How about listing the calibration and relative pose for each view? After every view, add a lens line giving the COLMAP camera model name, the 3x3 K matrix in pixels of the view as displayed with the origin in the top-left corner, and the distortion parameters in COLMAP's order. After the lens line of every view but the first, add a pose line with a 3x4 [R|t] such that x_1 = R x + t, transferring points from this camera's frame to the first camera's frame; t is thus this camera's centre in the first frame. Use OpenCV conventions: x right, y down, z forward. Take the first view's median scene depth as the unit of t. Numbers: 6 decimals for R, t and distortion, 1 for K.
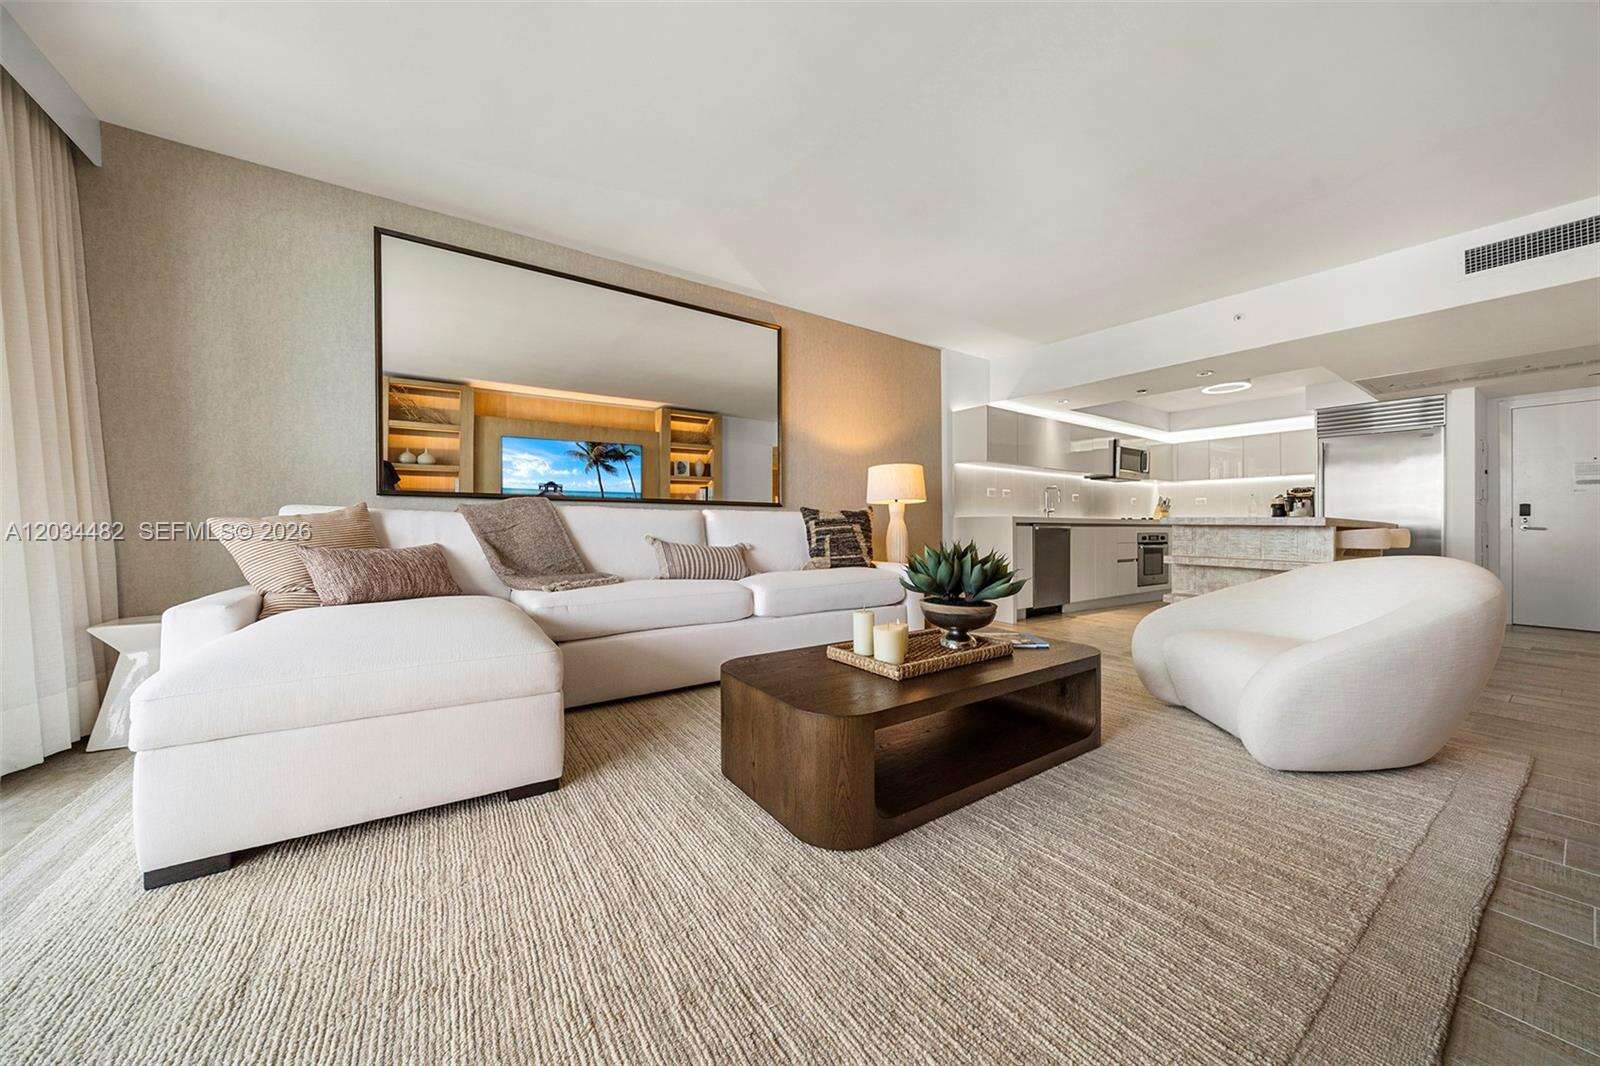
lens RADIAL K [[546.4, 0, 800.0], [0, 546.4, 533.0], [0, 0, 1]] dist [-0.000722, -0.000038]
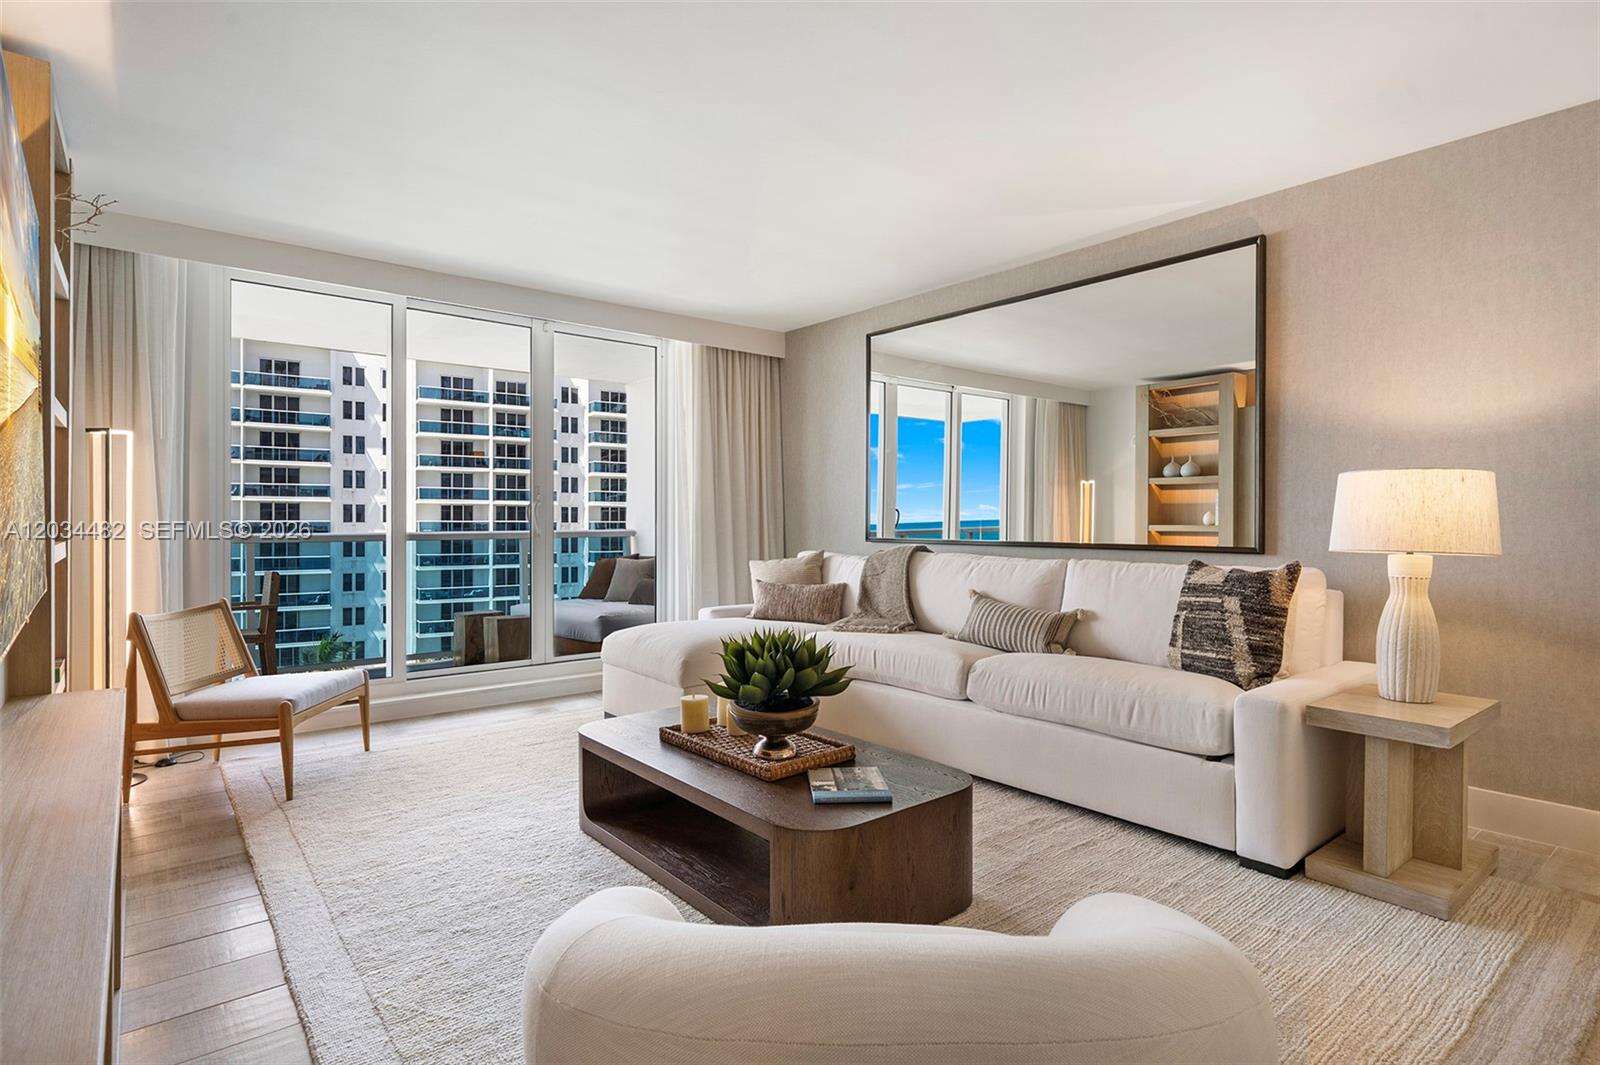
lens RADIAL K [[810.0, 0, 800.0], [0, 810.0, 532.5], [0, 0, 1]] dist [-0.099489, -0.000177]
pose [[0.070536, 0.017347, -0.997358, 0.753659], [-0.007706, 0.999828, 0.016845, -0.079555], [0.997479, 0.006497, 0.070657, 0.474437]]
